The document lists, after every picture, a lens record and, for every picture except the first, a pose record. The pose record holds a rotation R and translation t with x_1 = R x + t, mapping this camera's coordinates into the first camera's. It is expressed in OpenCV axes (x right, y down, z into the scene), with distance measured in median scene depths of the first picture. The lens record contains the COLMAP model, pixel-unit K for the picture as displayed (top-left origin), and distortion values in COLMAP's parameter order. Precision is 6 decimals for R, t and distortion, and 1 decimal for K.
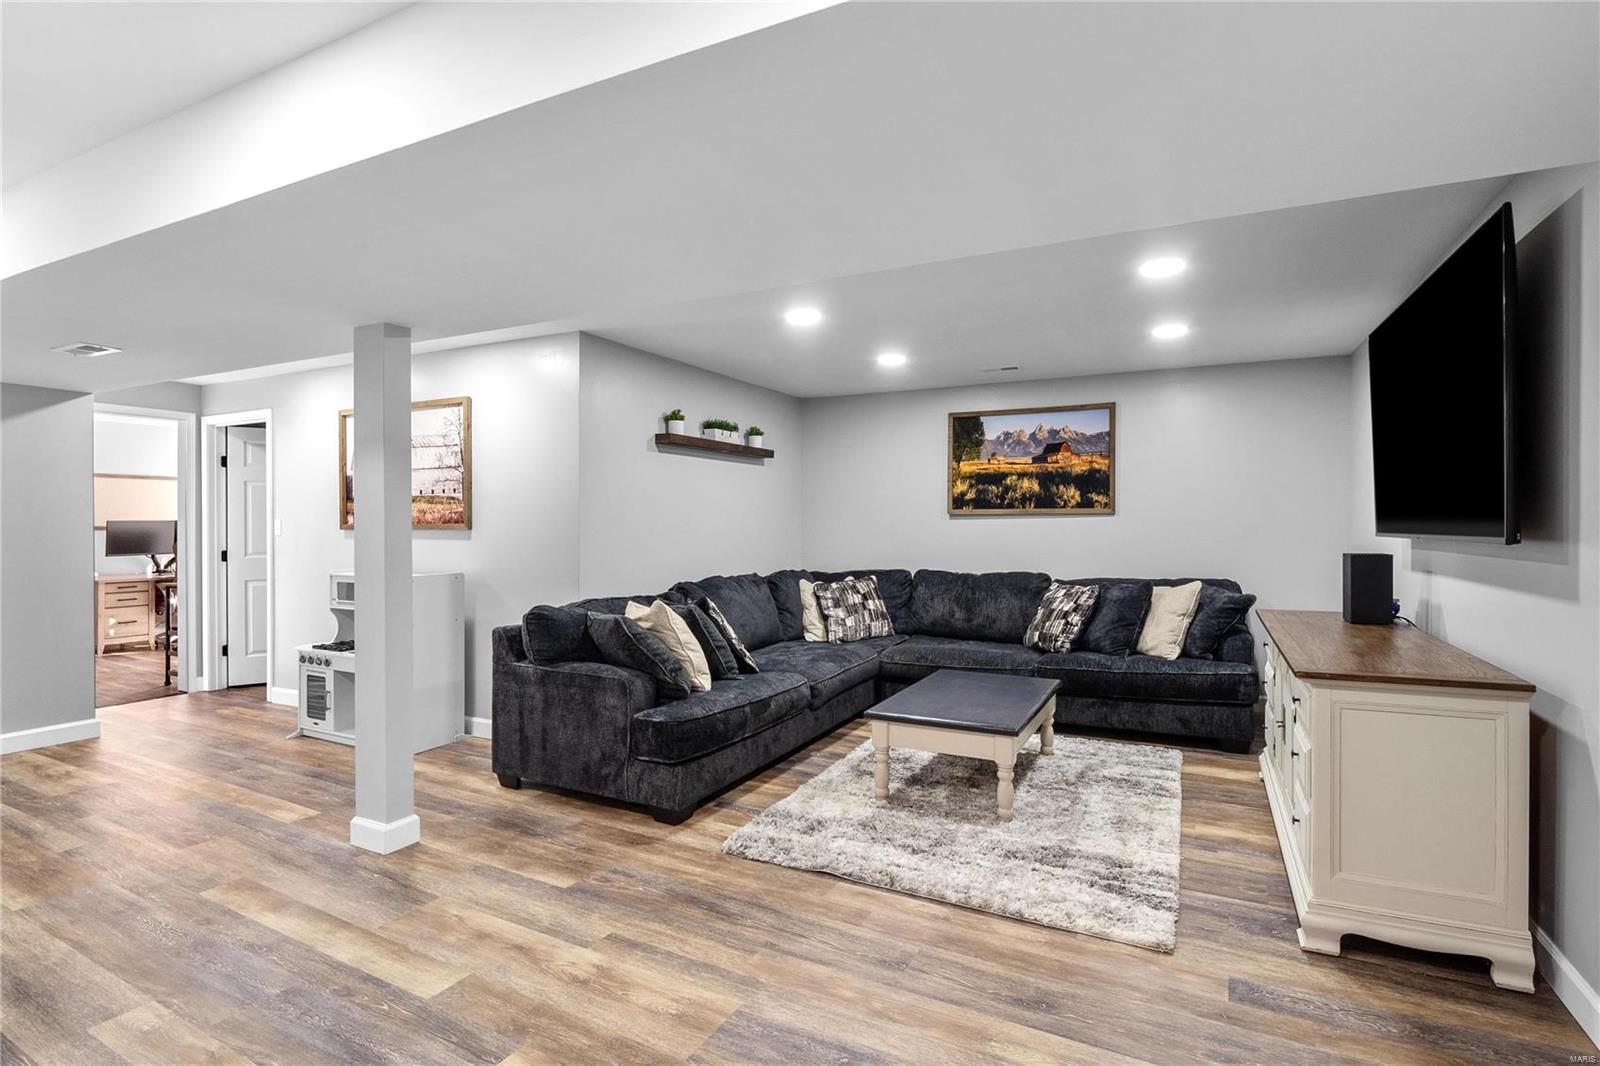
lens RADIAL K [[767.3, 0, 798.9], [0, 767.3, 499.9], [0, 0, 1]] dist [-0.006910, -0.001100]
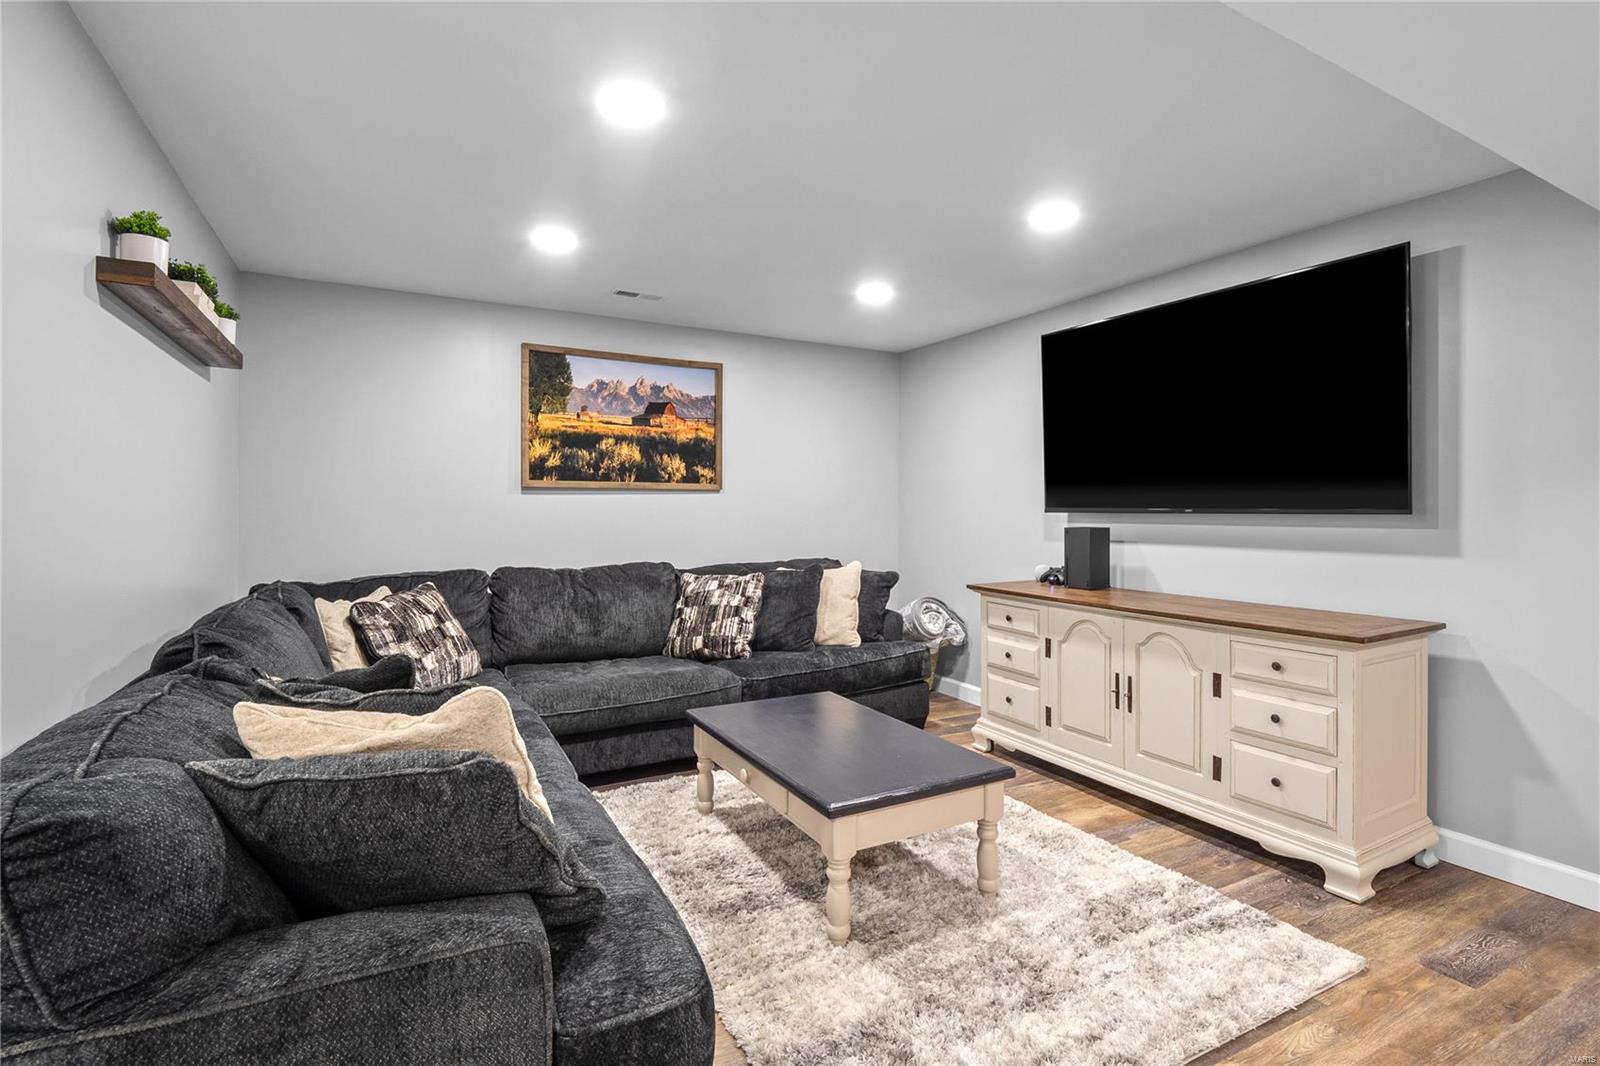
lens RADIAL K [[767.3, 0, 798.9], [0, 767.3, 499.9], [0, 0, 1]] dist [-0.006910, -0.001100]
pose [[0.565628, 0.010415, 0.824595, -0.259570], [-0.030114, 0.999514, 0.008032, 0.018898], [-0.824110, -0.029375, 0.565667, 0.421720]]
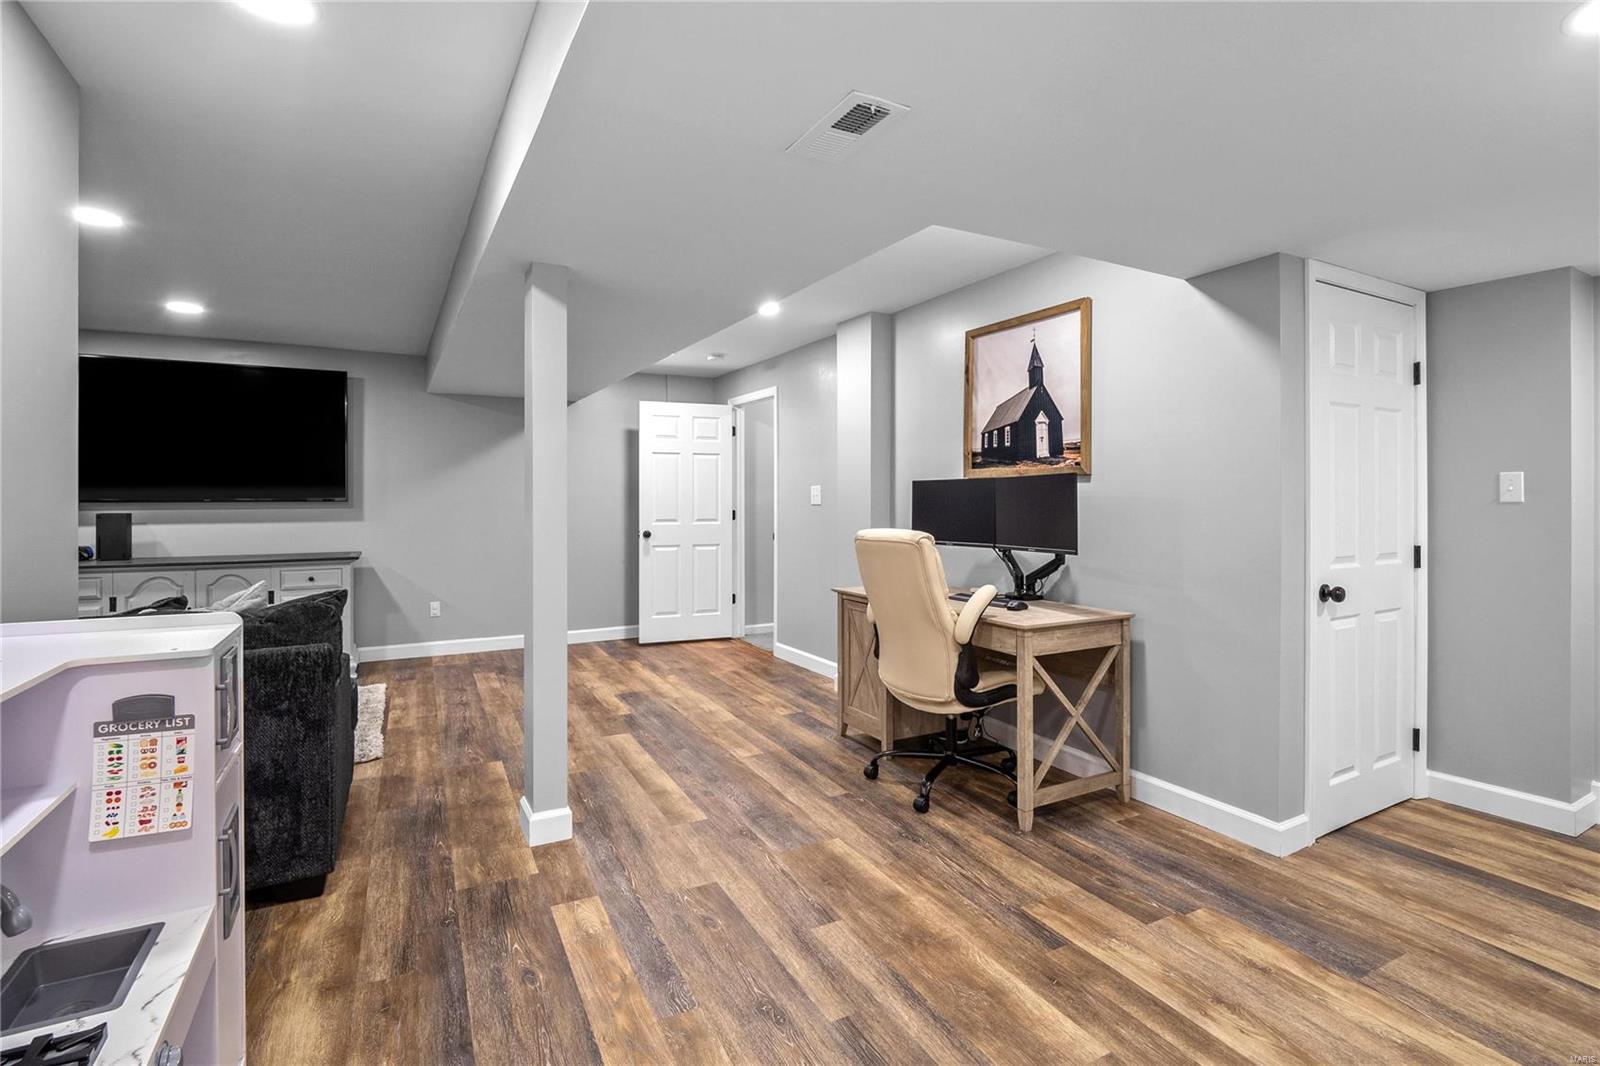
lens RADIAL K [[767.3, 0, 798.9], [0, 767.3, 499.9], [0, 0, 1]] dist [-0.006910, -0.001100]
pose [[-0.818401, 0.002131, 0.574643, -0.714666], [-0.015550, 0.999545, -0.025853, 0.035044], [-0.574437, -0.030094, -0.817996, 0.859163]]
